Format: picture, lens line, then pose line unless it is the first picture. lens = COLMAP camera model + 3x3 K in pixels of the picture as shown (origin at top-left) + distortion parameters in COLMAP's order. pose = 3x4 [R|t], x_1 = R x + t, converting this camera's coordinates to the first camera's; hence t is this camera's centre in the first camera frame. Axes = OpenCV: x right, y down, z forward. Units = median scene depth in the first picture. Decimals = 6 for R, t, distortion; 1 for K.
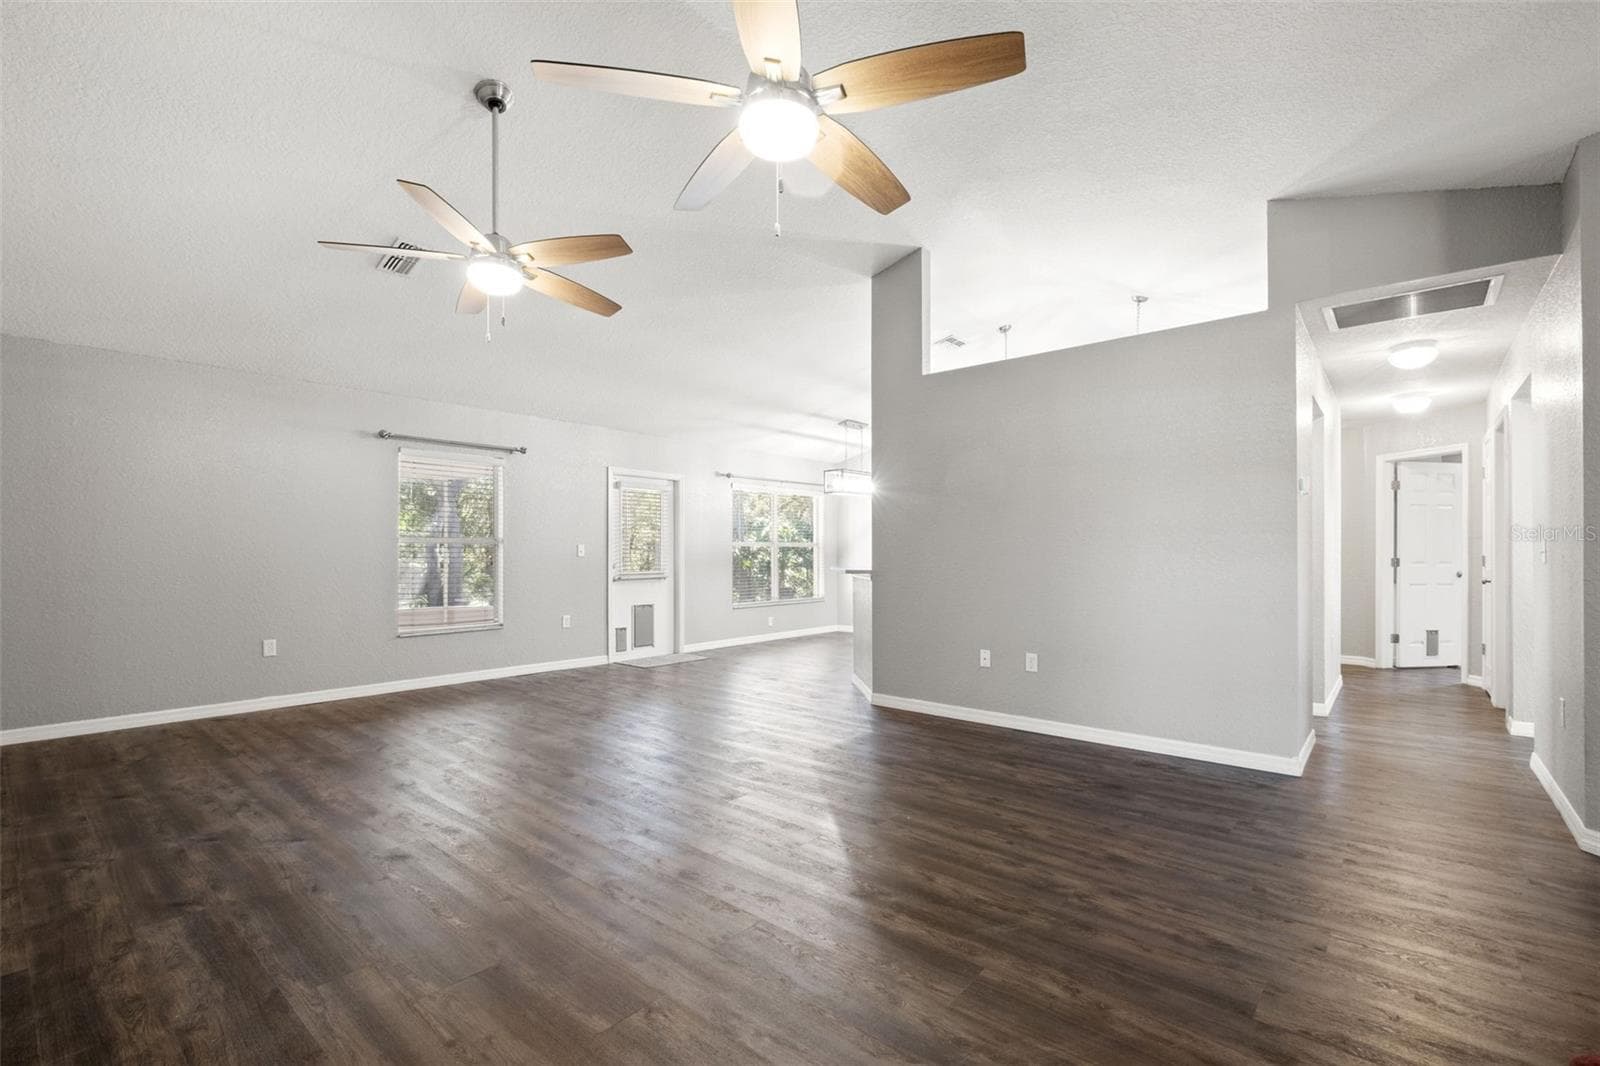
lens RADIAL K [[701.2, 0, 787.0], [0, 701.2, 561.9], [0, 0, 1]] dist [0.001165, -0.000186]
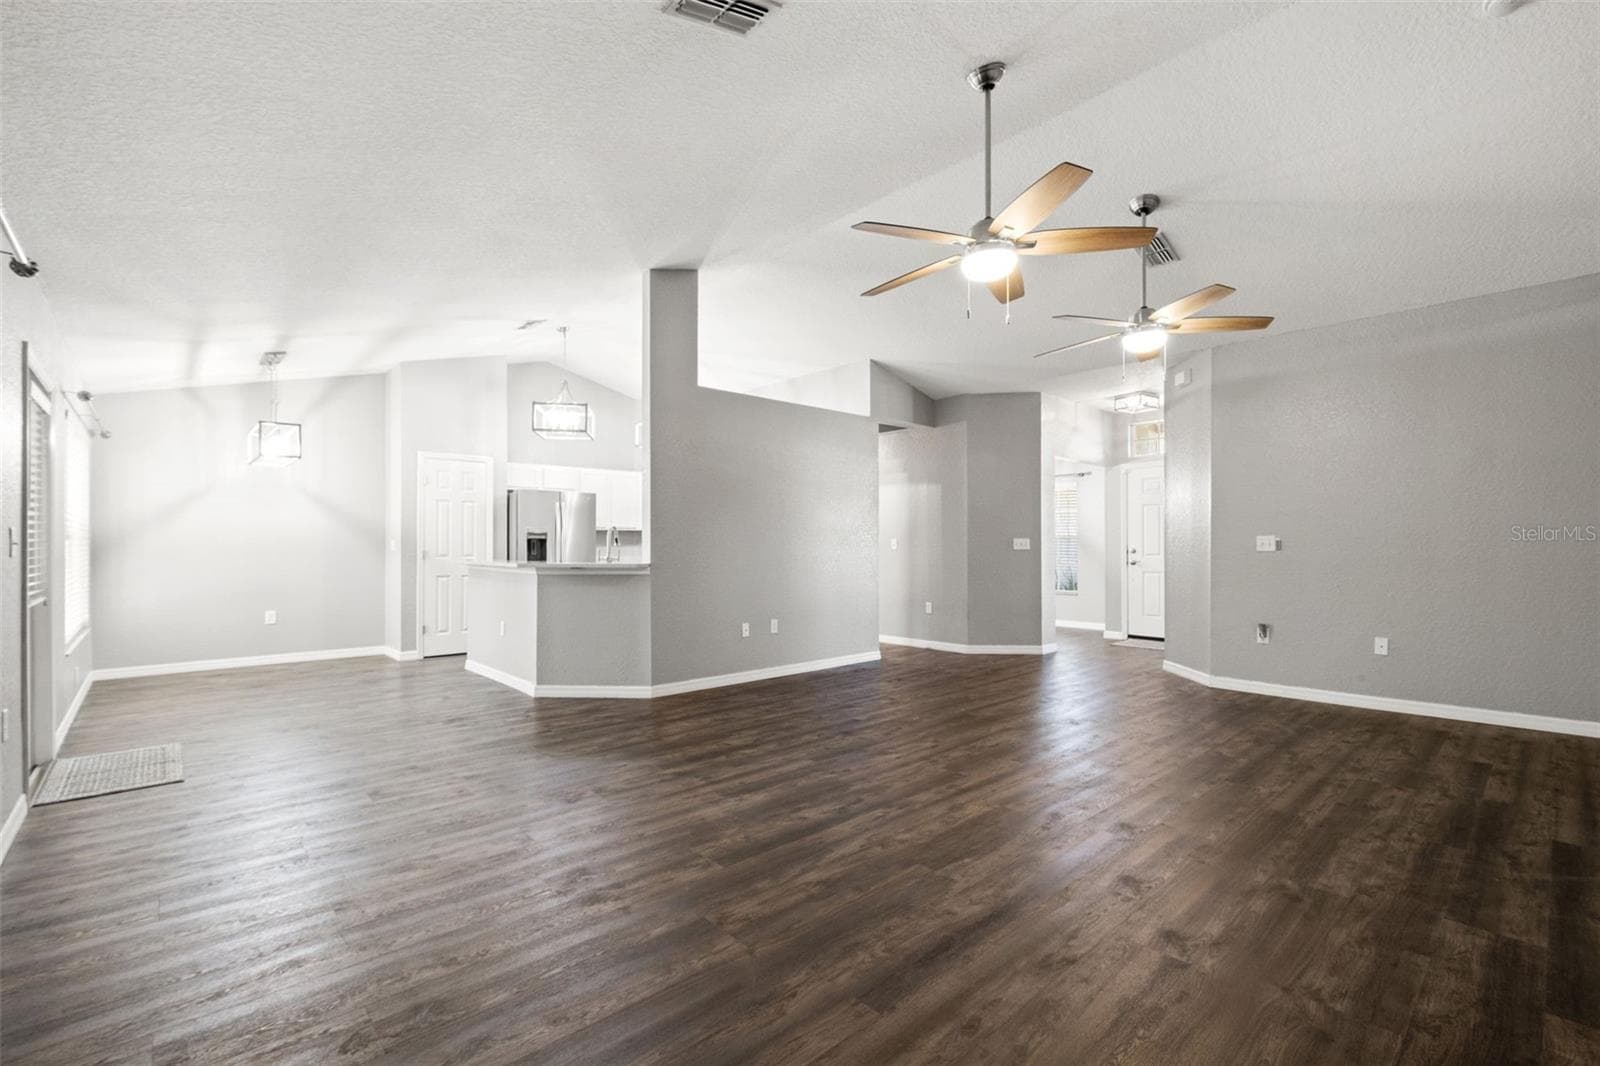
lens RADIAL K [[705.2, 0, 780.4], [0, 705.2, 536.8], [0, 0, 1]] dist [0.007097, -0.008729]
pose [[0.125640, 0.014908, 0.991964, -1.454108], [0.016747, 0.999713, -0.017145, -0.008584], [-0.991934, 0.018767, 0.125355, 1.183532]]
